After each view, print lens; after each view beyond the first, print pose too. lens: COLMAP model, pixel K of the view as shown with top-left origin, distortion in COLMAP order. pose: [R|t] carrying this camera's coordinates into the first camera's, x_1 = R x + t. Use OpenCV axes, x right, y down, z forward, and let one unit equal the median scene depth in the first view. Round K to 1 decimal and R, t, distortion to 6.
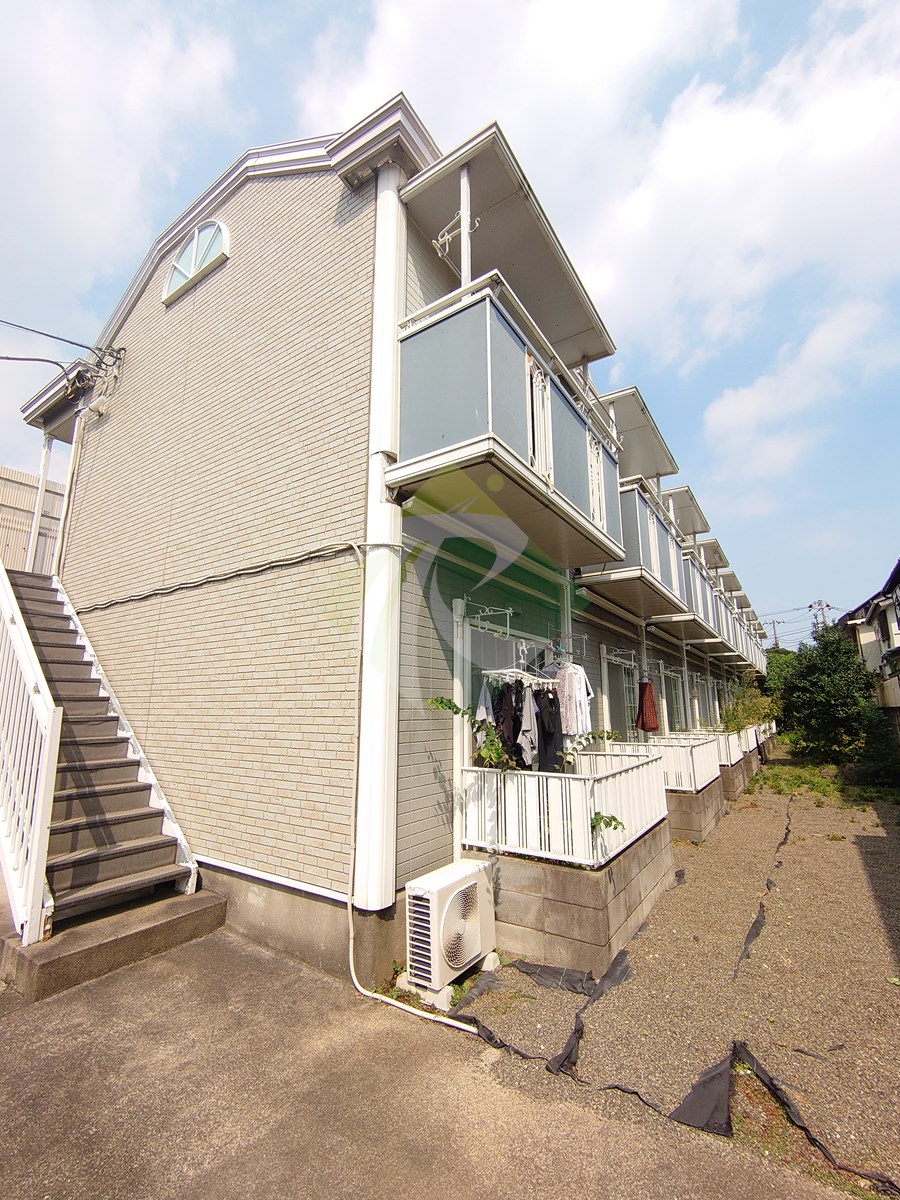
lens RADIAL K [[516.1, 0, 452.5], [0, 516.1, 602.5], [0, 0, 1]] dist [0.001455, -0.000402]
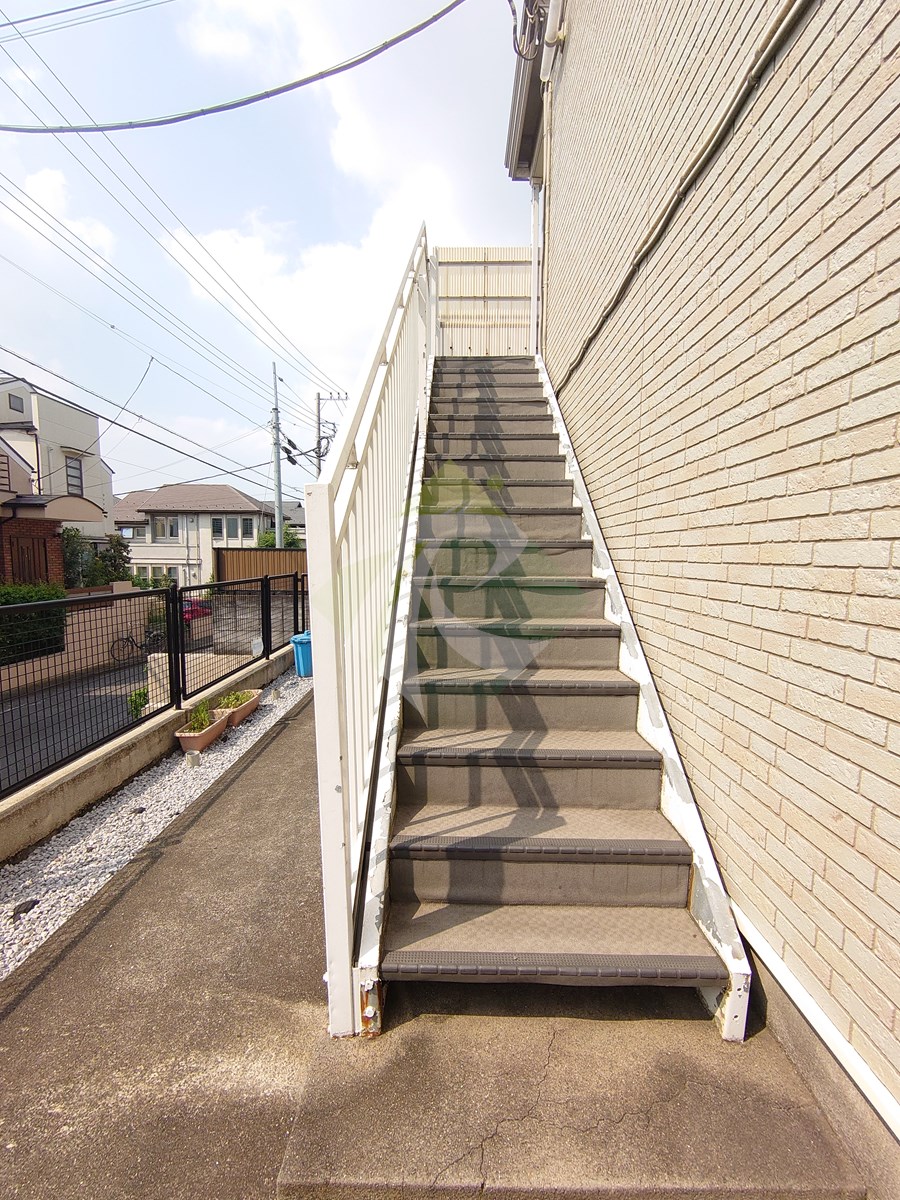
lens RADIAL K [[516.1, 0, 450.2], [0, 516.1, 597.9], [0, 0, 1]] dist [0.001455, -0.000402]
pose [[0.541665, 0.078948, -0.836879, -0.319780], [0.153413, 0.969574, 0.190761, 0.177921], [0.826476, -0.231717, 0.513073, 0.684597]]
